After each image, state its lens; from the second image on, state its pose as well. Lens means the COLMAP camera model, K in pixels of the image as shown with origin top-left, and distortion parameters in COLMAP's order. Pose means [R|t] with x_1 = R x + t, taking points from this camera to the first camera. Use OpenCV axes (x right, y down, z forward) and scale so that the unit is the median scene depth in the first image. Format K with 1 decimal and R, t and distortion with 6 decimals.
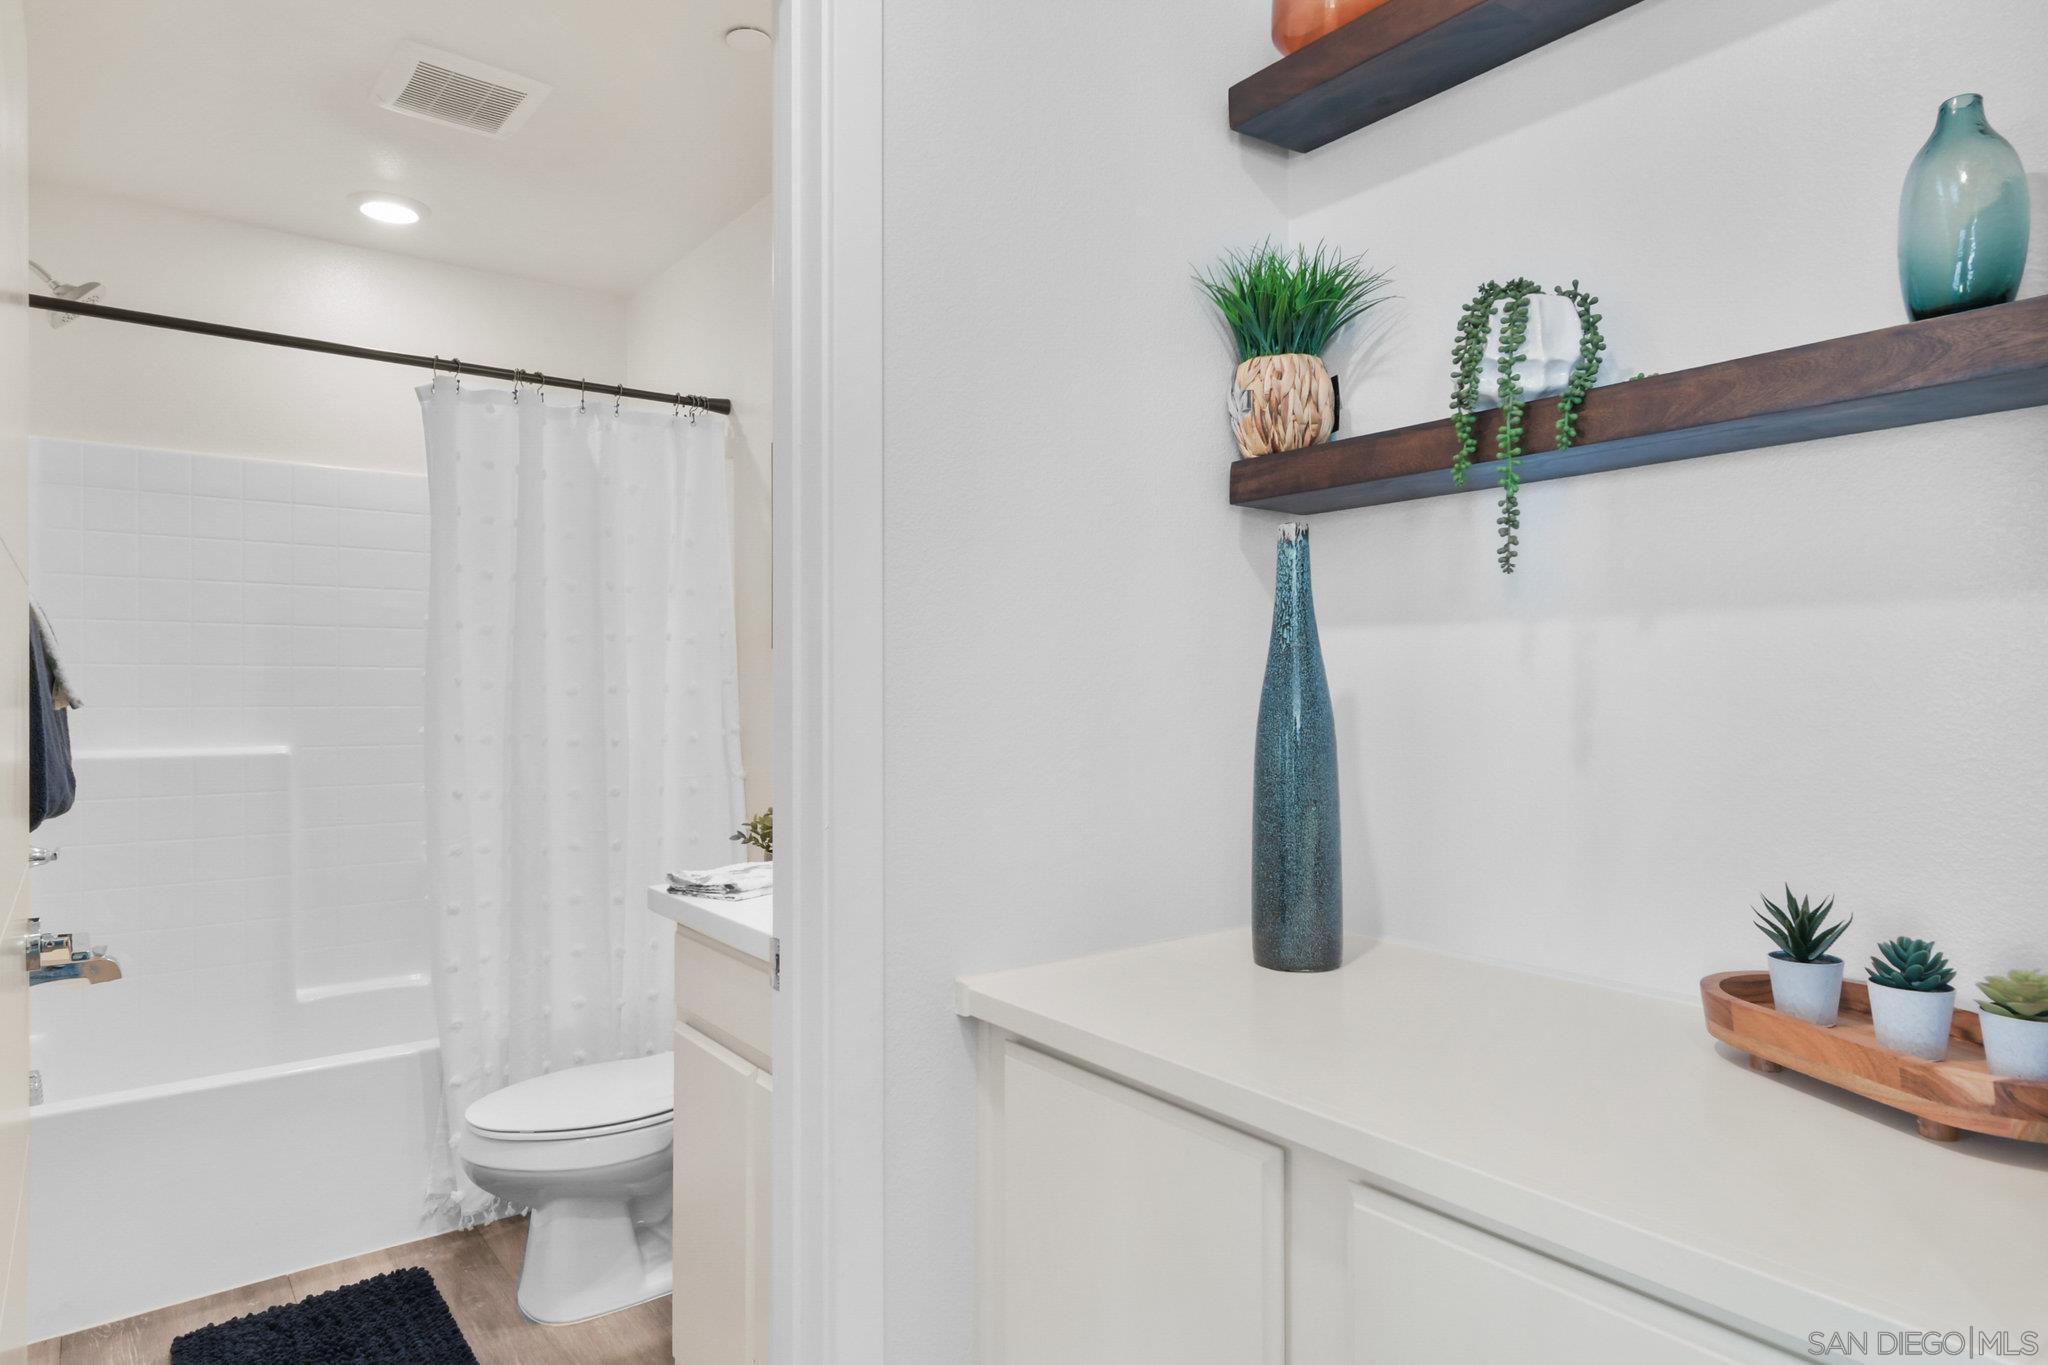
lens RADIAL K [[1190.5, 0, 1019.1], [0, 1190.5, 685.7], [0, 0, 1]] dist [0.003397, -0.000727]
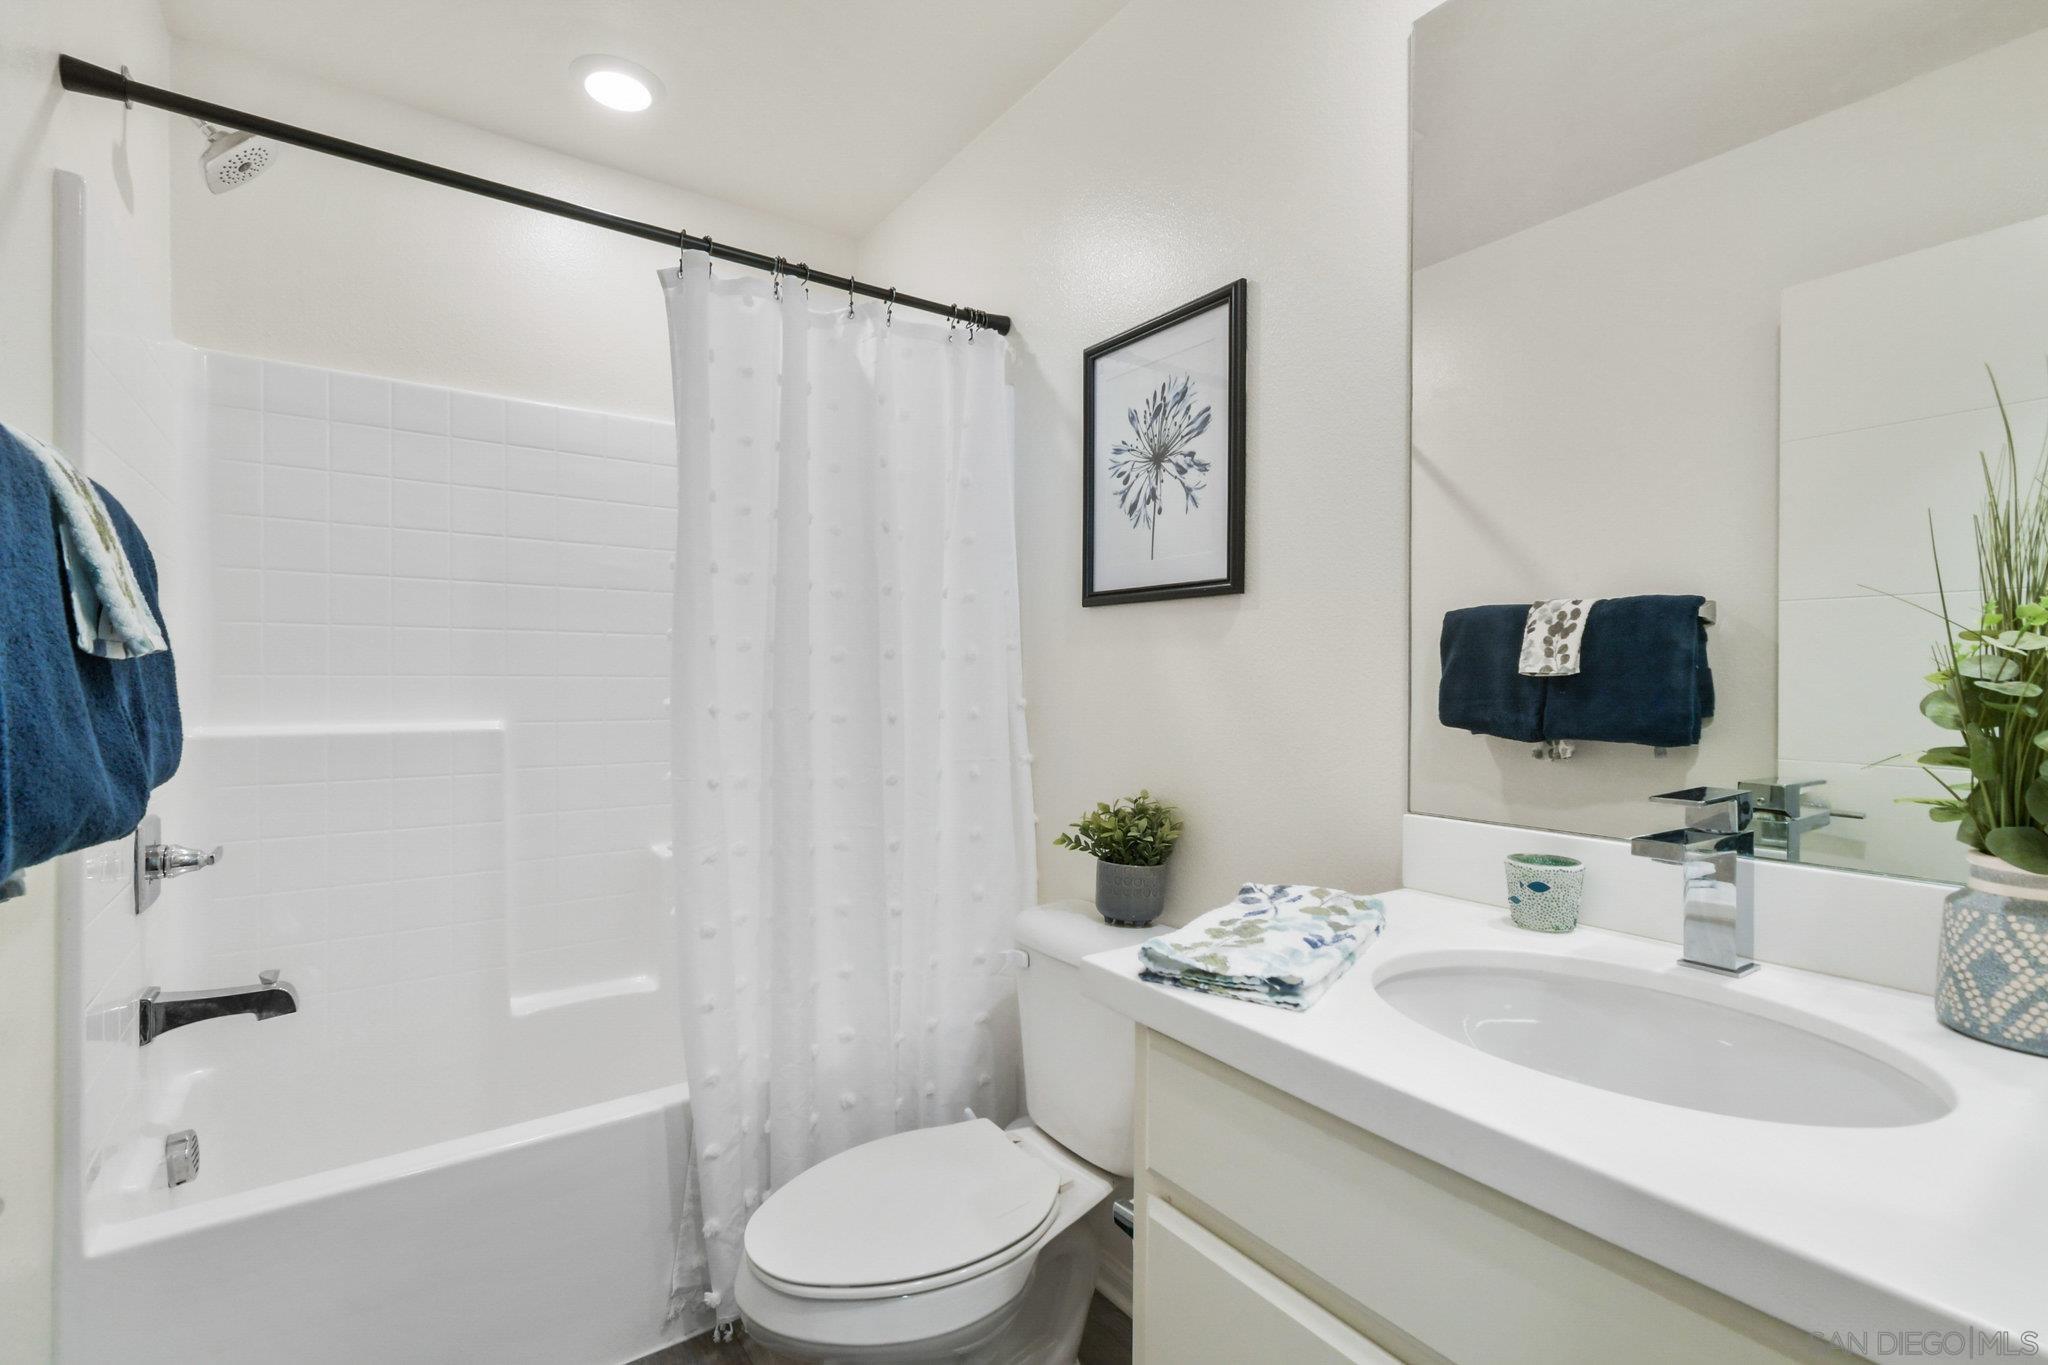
lens RADIAL K [[930.1, 0, 1024.0], [0, 930.1, 682.5], [0, 0, 1]] dist [0.002327, 0.000748]
pose [[0.999179, 0.004478, -0.040263, -0.230697], [-0.004209, 0.999968, 0.006761, 0.018511], [0.040292, -0.006586, 0.999166, 0.378192]]
